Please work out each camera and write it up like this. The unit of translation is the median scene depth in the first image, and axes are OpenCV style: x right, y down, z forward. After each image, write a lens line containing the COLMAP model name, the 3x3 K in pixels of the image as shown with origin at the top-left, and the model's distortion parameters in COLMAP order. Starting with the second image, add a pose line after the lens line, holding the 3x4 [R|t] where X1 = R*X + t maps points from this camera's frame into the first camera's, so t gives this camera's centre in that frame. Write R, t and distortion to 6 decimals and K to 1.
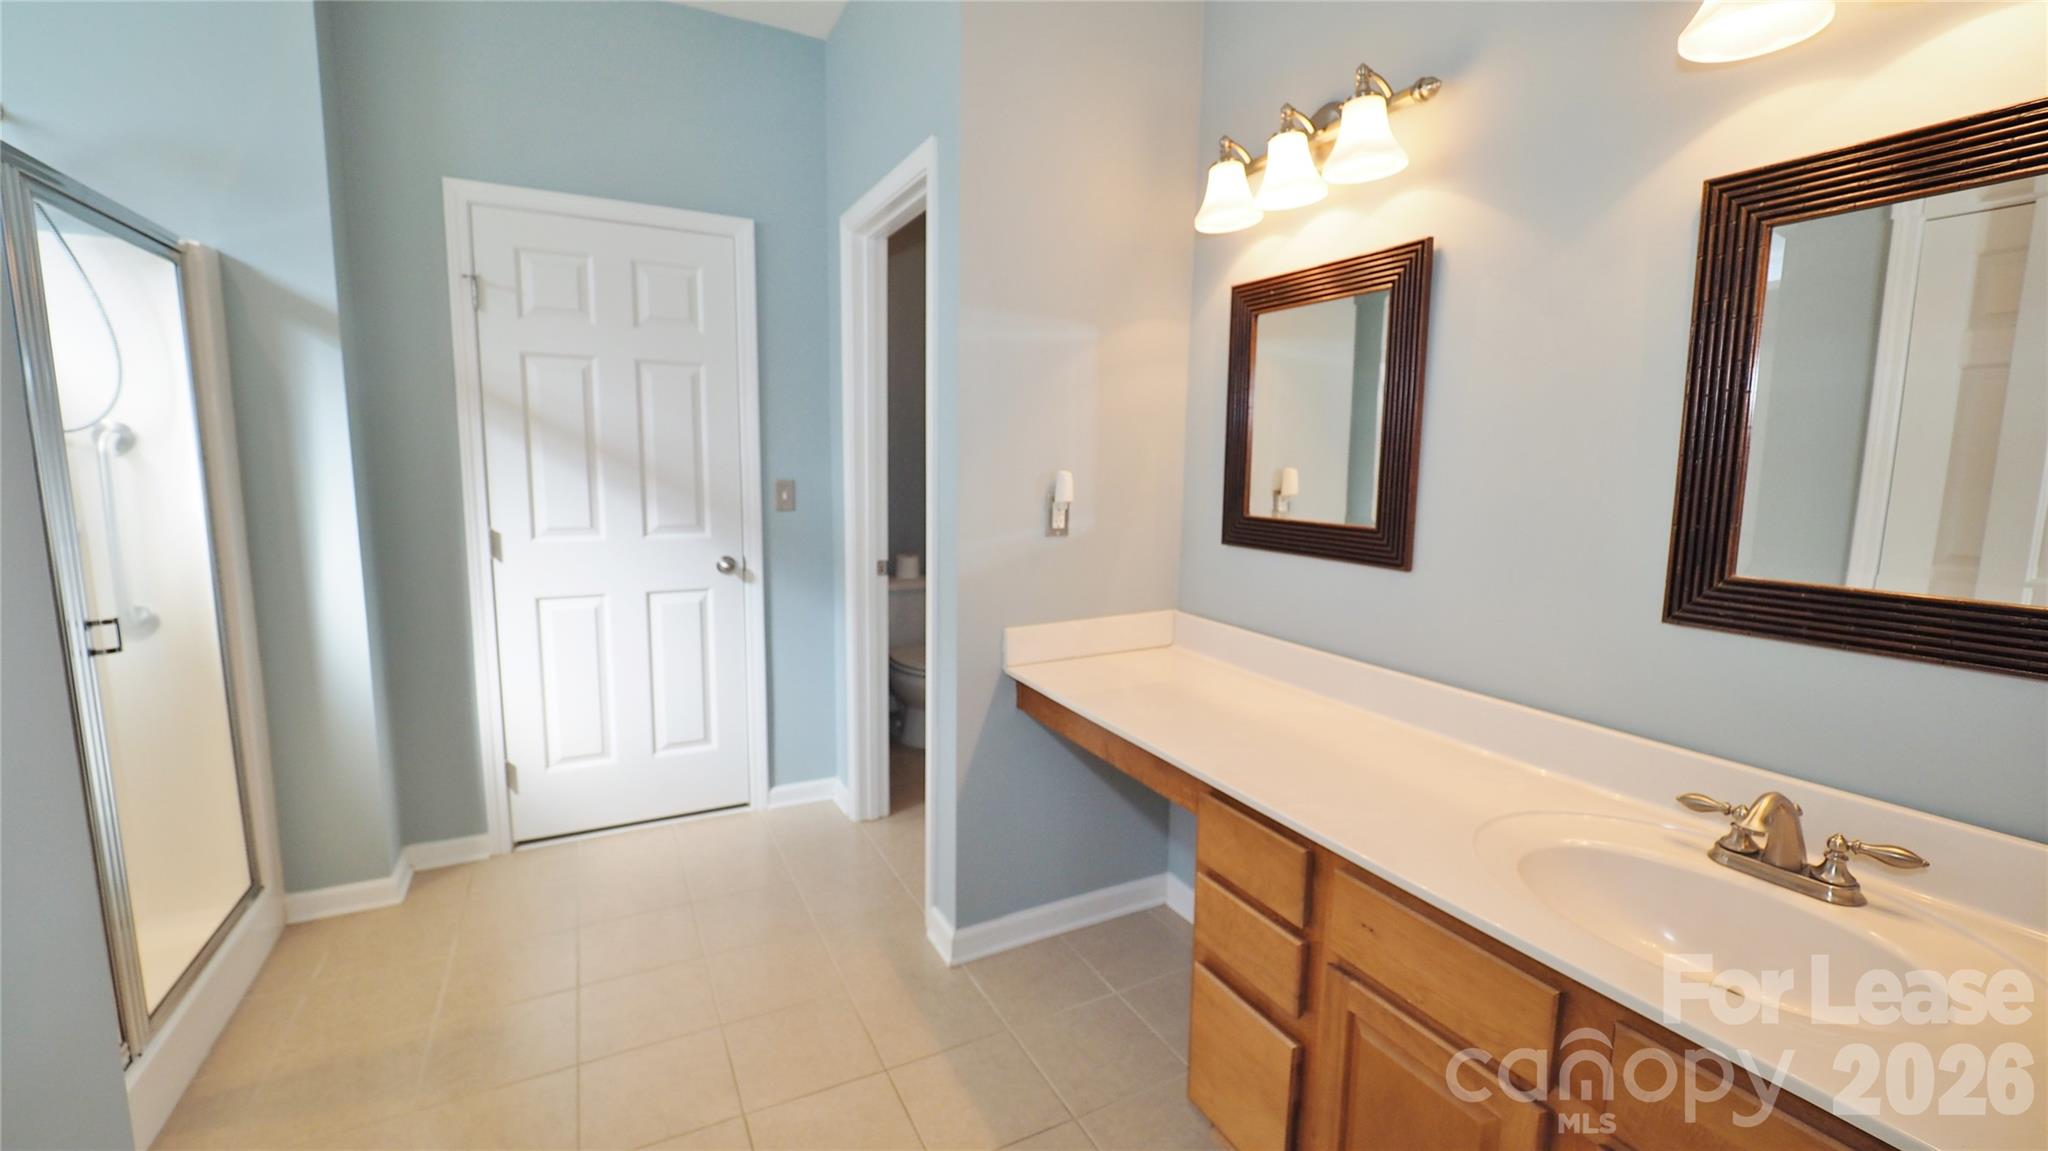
lens RADIAL K [[837.6, 0, 1024.0], [0, 837.6, 575.5], [0, 0, 1]] dist [-0.007858, -0.000270]
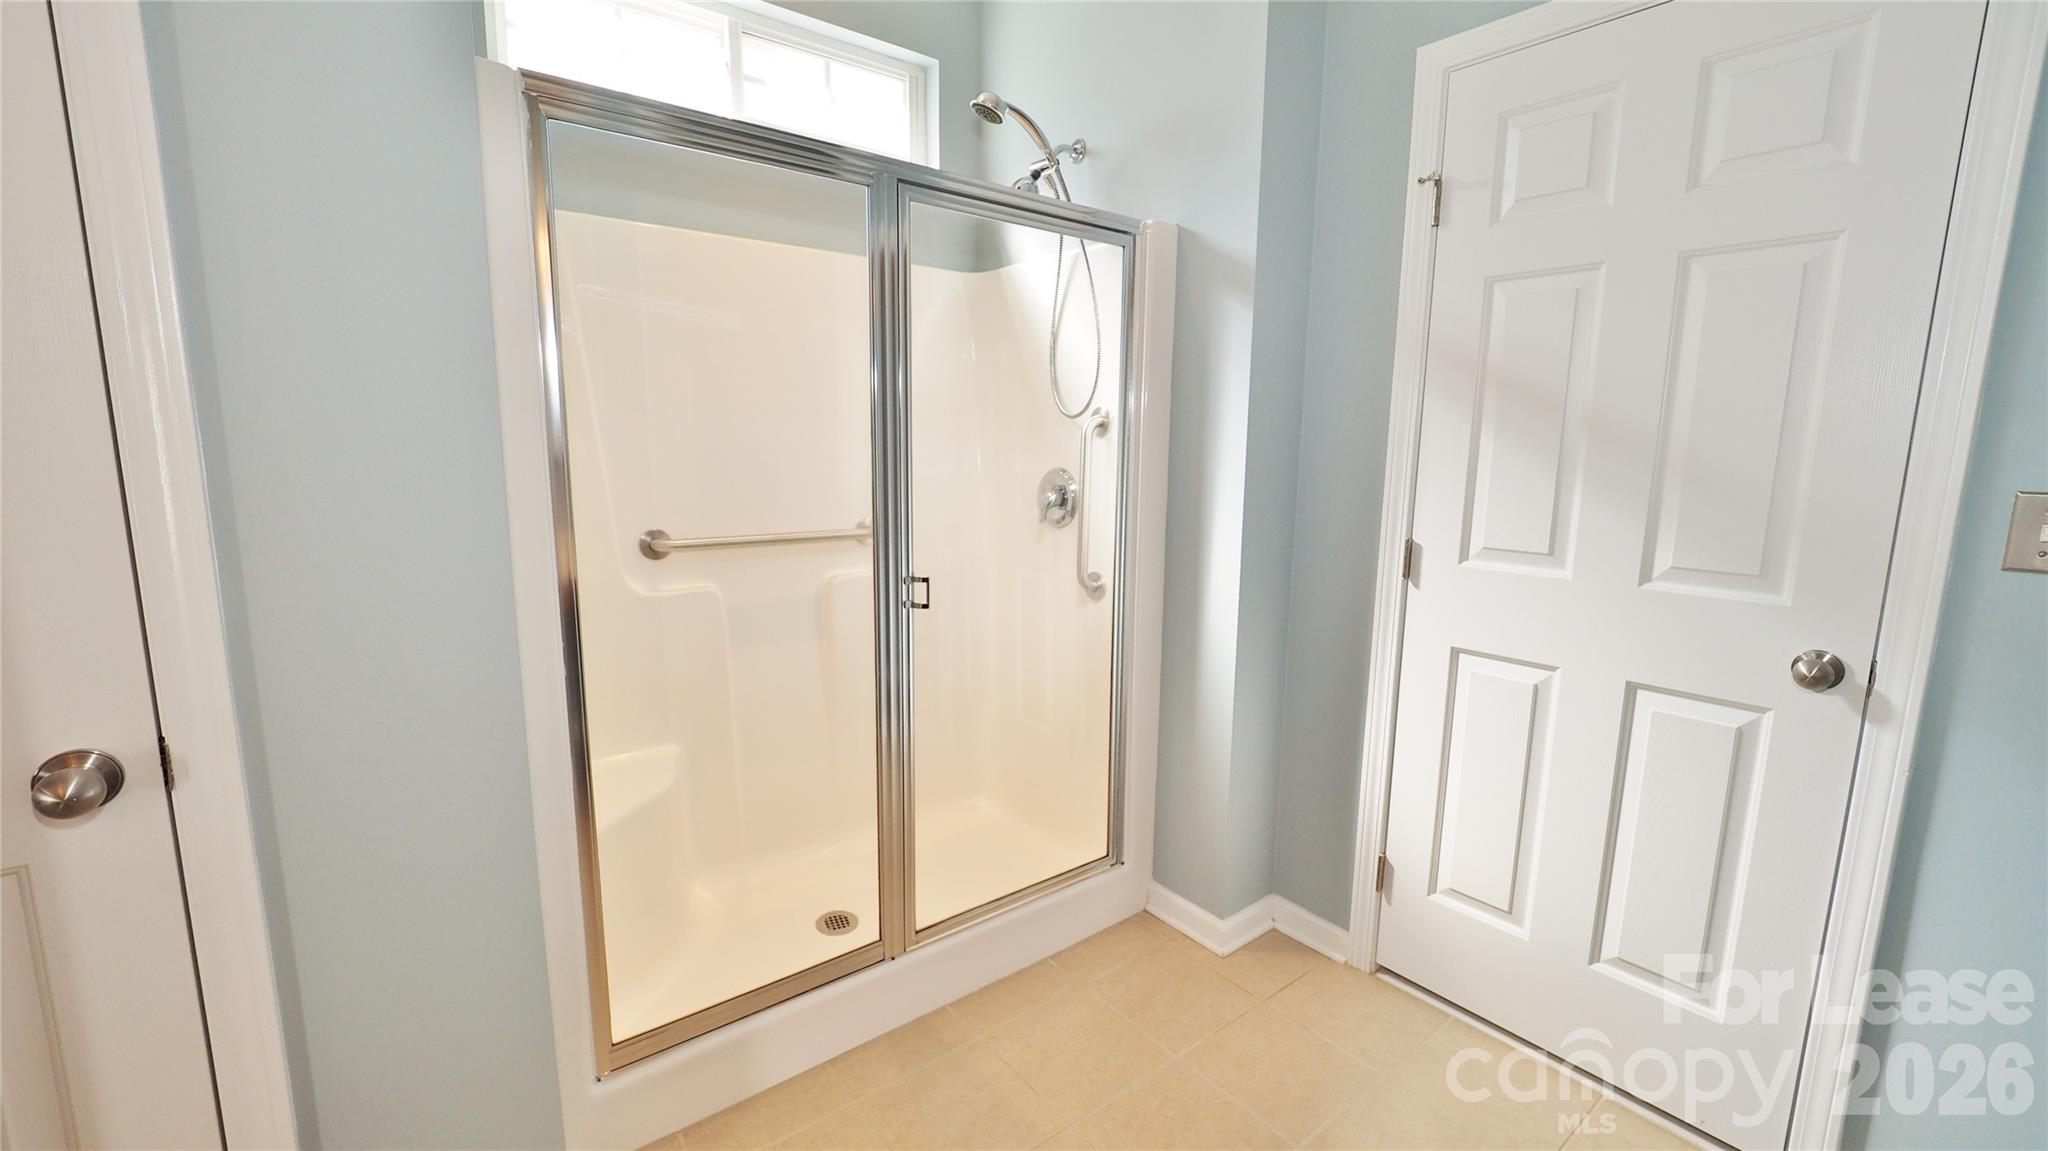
lens RADIAL K [[837.6, 0, 1024.0], [0, 837.6, 575.5], [0, 0, 1]] dist [-0.007858, -0.000270]
pose [[0.172151, 0.137746, -0.975392, 0.007914], [-0.147683, 0.982593, 0.112698, -0.055782], [0.973937, 0.124648, 0.189497, 0.528959]]
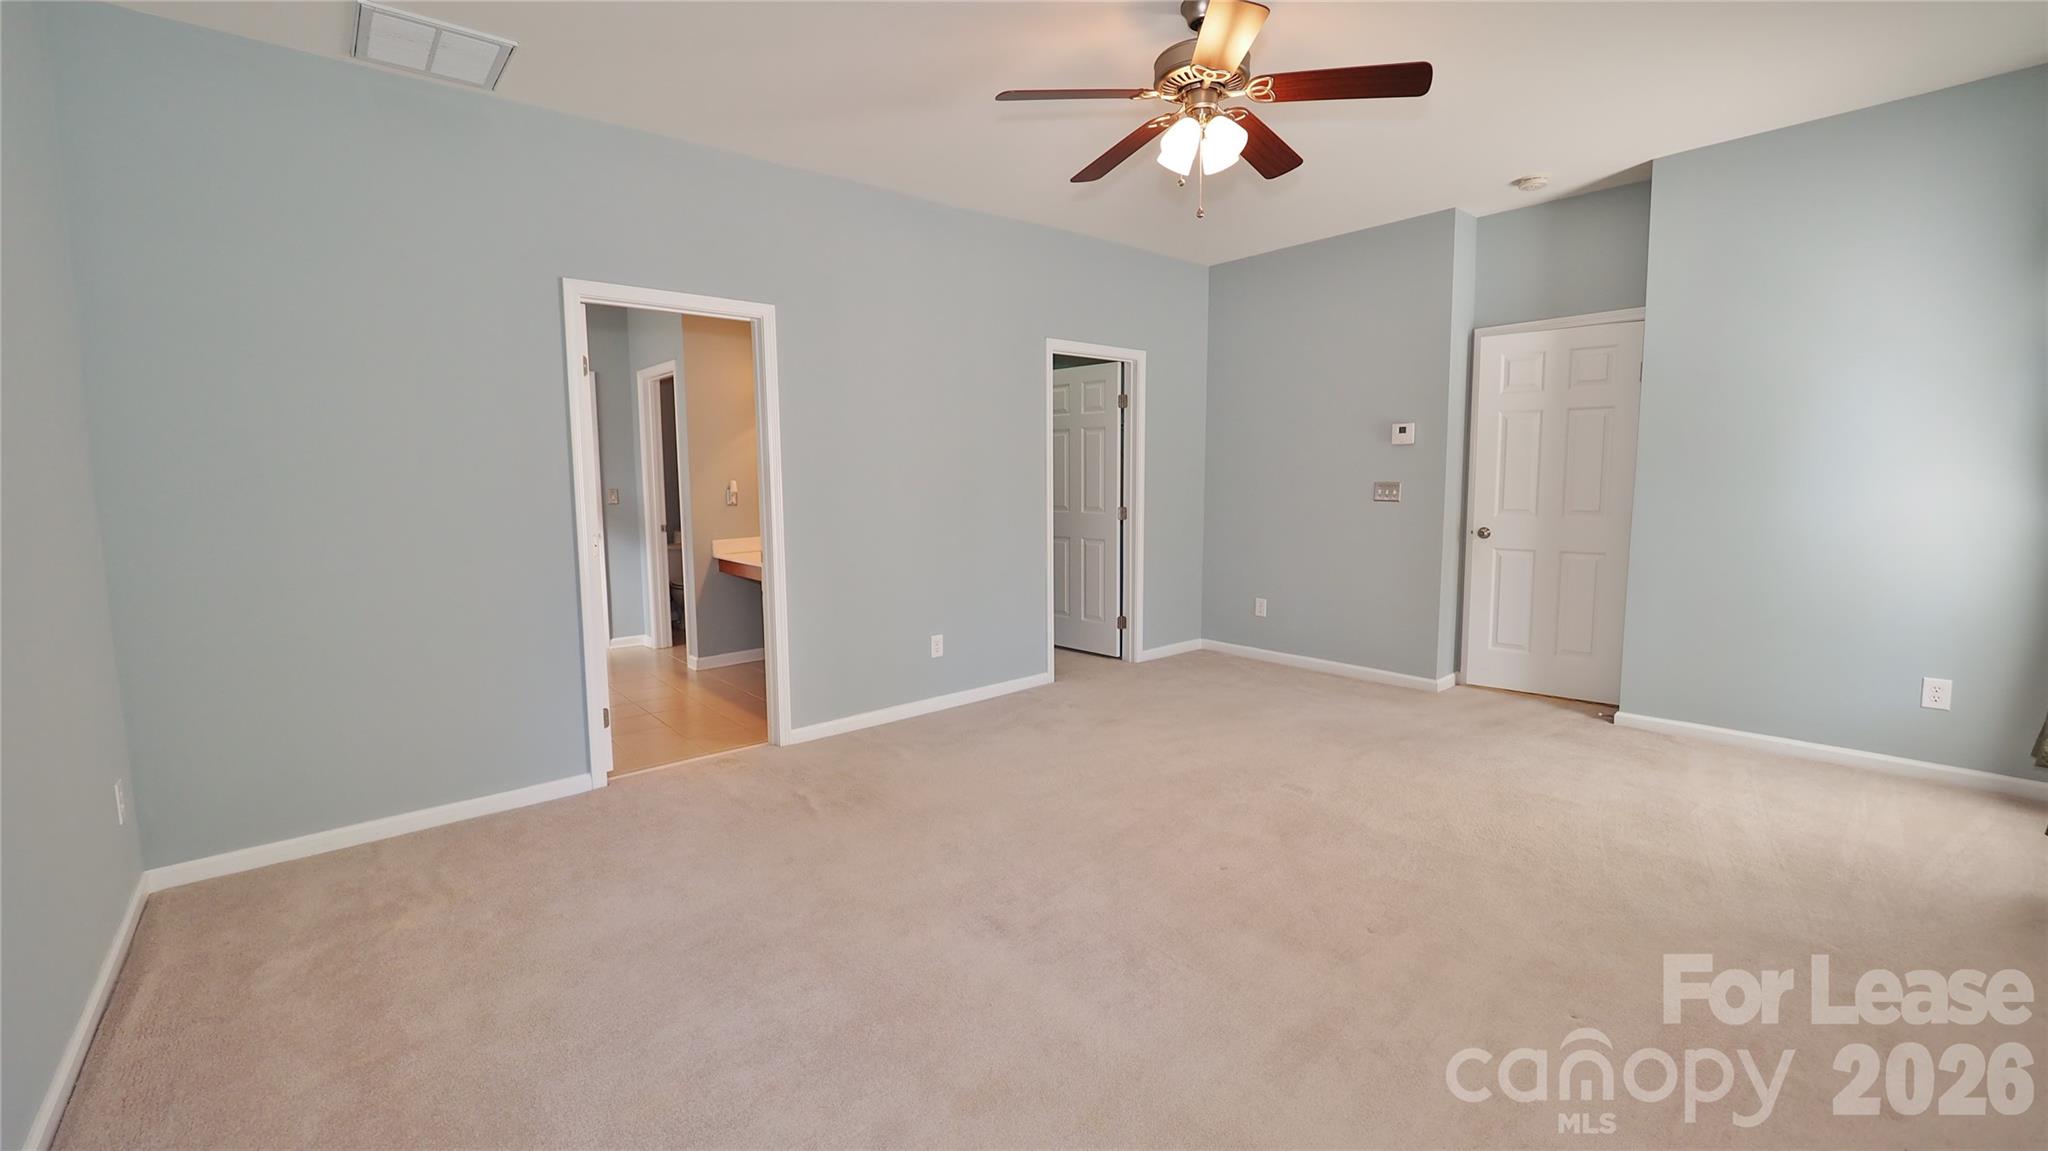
lens RADIAL K [[837.6, 0, 1024.0], [0, 837.6, 575.5], [0, 0, 1]] dist [-0.007858, -0.000270]
pose [[0.973061, -0.047337, 0.225635, 0.284675], [0.054622, 0.998165, -0.026149, 0.254873], [-0.223983, 0.037769, 0.973861, -1.526920]]
